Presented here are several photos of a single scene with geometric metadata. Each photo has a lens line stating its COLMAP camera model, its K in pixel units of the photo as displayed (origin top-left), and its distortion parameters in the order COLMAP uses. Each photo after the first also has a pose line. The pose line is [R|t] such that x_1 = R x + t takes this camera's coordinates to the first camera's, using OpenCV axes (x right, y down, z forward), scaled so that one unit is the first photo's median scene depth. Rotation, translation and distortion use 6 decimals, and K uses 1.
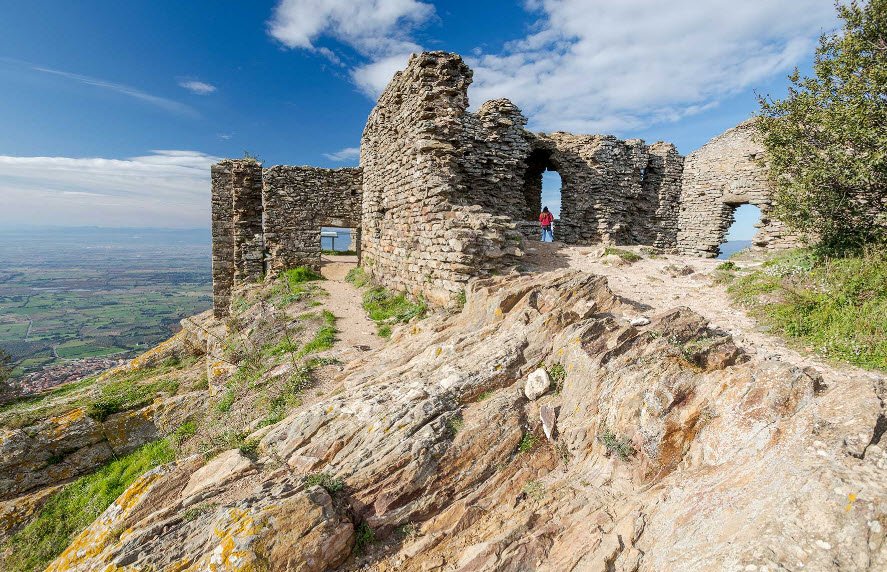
lens RADIAL K [[526.0, 0, 443.7], [0, 526.0, 286.2], [0, 0, 1]] dist [-0.010133, -0.000349]
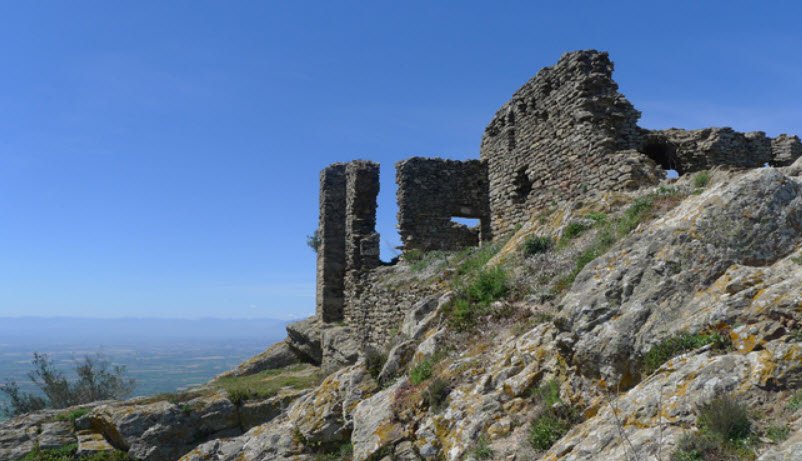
lens RADIAL K [[810.8, 0, 400.9], [0, 810.8, 230.3], [0, 0, 1]] dist [-0.019025, 0.000000]
pose [[0.995585, -0.025876, -0.090228, -0.250917], [0.005552, 0.975802, -0.218584, 0.360717], [0.093701, 0.217118, 0.971638, -0.759973]]
